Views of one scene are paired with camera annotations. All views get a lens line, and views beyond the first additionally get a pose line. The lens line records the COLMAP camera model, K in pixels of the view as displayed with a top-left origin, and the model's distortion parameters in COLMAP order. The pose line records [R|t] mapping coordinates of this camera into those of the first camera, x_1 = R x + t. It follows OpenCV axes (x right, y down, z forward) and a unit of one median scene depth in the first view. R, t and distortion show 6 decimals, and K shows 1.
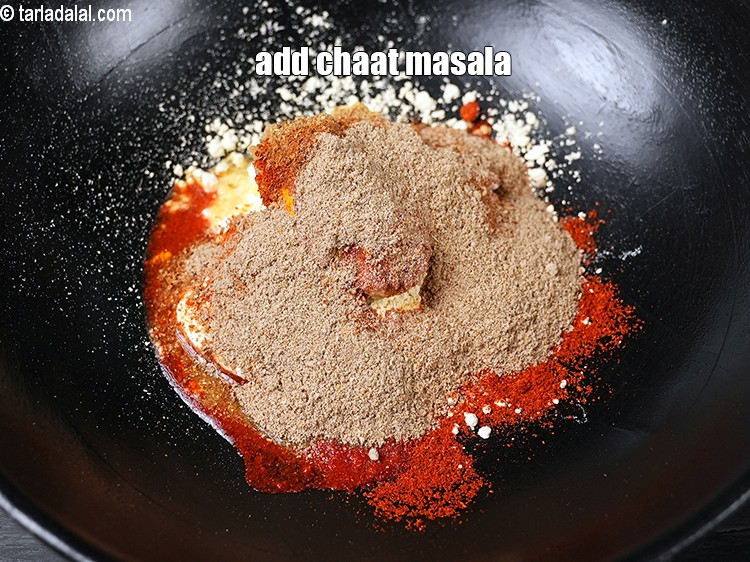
lens RADIAL K [[1189.4, 0, 381.1], [0, 1189.4, 273.2], [0, 0, 1]] dist [-0.046741, 0.000000]
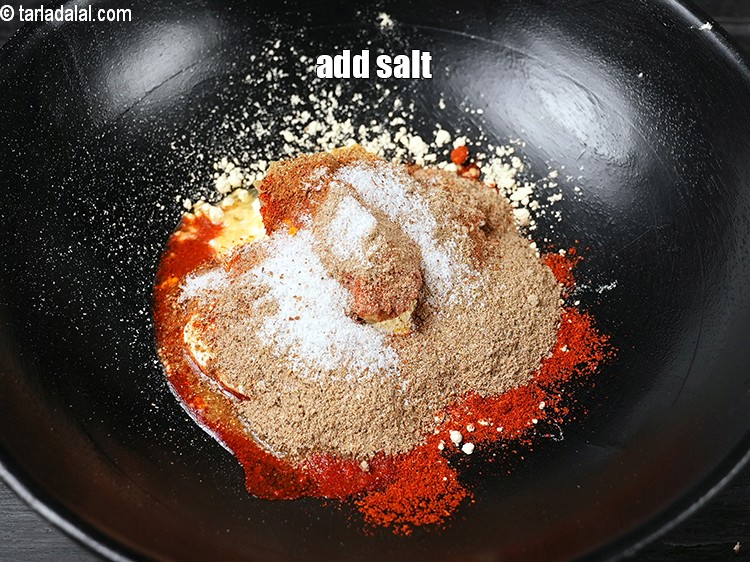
lens RADIAL K [[1189.4, 0, 380.8], [0, 1189.4, 283.8], [0, 0, 1]] dist [-0.046741, 0.000000]
pose [[0.999832, 0.017669, 0.004827, 0.000083], [-0.017447, 0.998935, -0.042704, 0.028103], [-0.005576, 0.042613, 0.999076, -0.070409]]
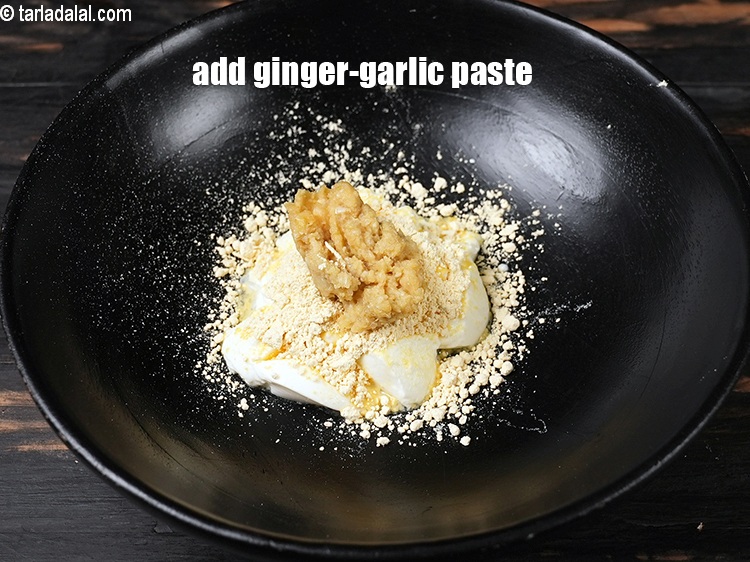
lens RADIAL K [[1189.4, 0, 373.6], [0, 1189.4, 274.4], [0, 0, 1]] dist [-0.046741, 0.000000]
pose [[0.999958, 0.009048, -0.001521, -0.008151], [-0.009167, 0.992164, -0.124604, 0.101348], [0.000381, 0.124613, 0.992205, -0.229316]]
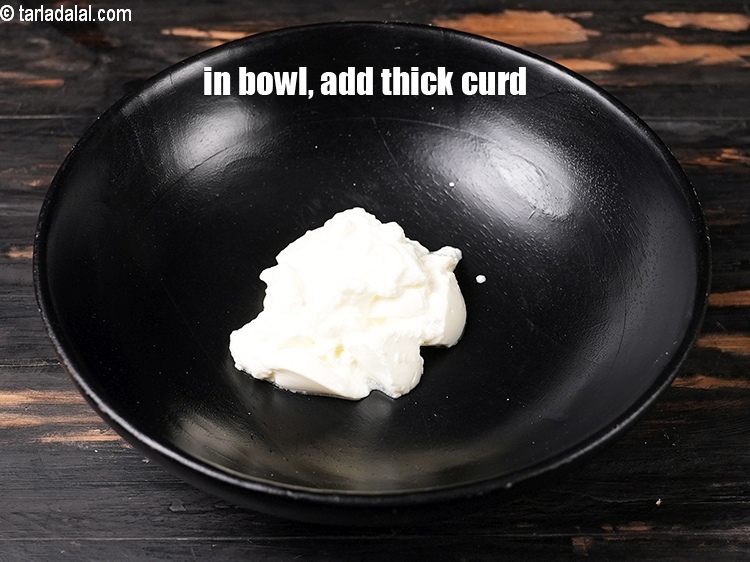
lens RADIAL K [[1302.9, 0, 376.6], [0, 1302.9, 304.8], [0, 0, 1]] dist [-0.049248, 0.000000]
pose [[0.999389, 0.007283, 0.034184, -0.045802], [-0.001682, 0.986934, -0.161115, 0.208997], [-0.034911, 0.160959, 0.986343, -0.467144]]
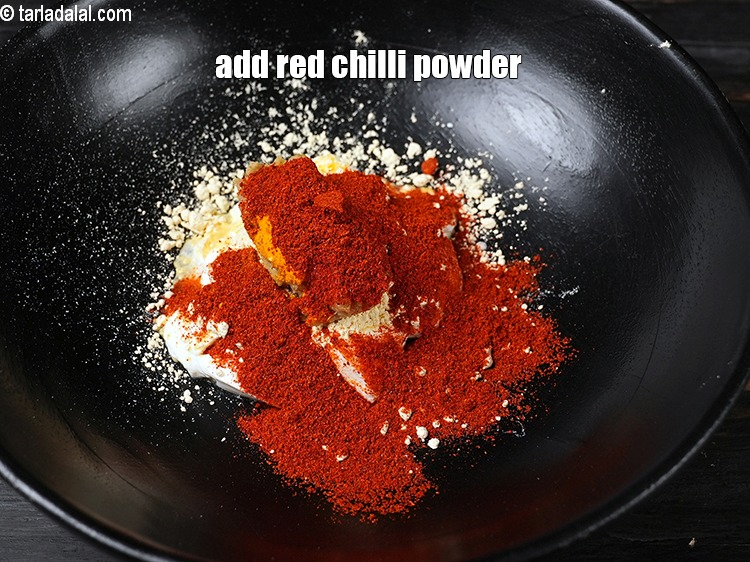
lens RADIAL K [[1189.4, 0, 362.6], [0, 1189.4, 276.5], [0, 0, 1]] dist [-0.046741, 0.000000]
pose [[0.999570, 0.028782, 0.005587, 0.008200], [-0.028269, 0.996654, -0.076696, 0.056343], [-0.007776, 0.076505, 0.997039, -0.110712]]
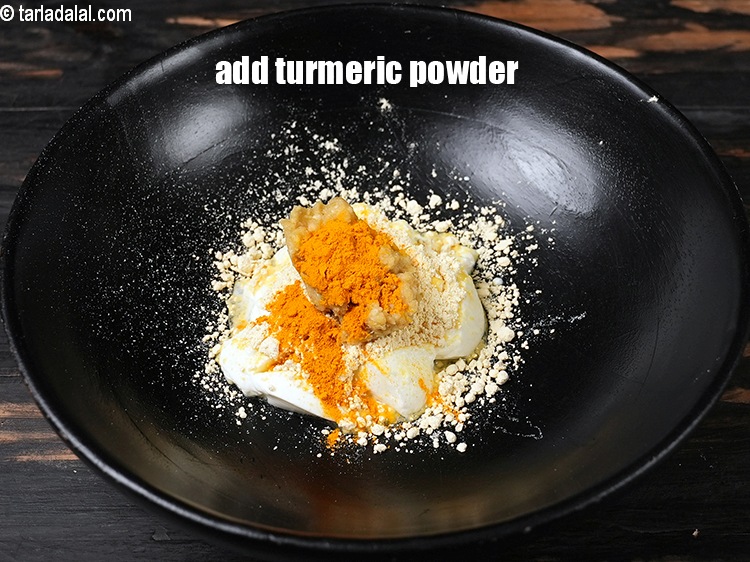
lens RADIAL K [[1189.4, 0, 369.3], [0, 1189.4, 281.7], [0, 0, 1]] dist [-0.046741, 0.000000]
pose [[0.999972, 0.007355, 0.001206, -0.012189], [-0.007054, 0.986192, -0.165455, 0.147362], [-0.002406, 0.165442, 0.986217, -0.237521]]
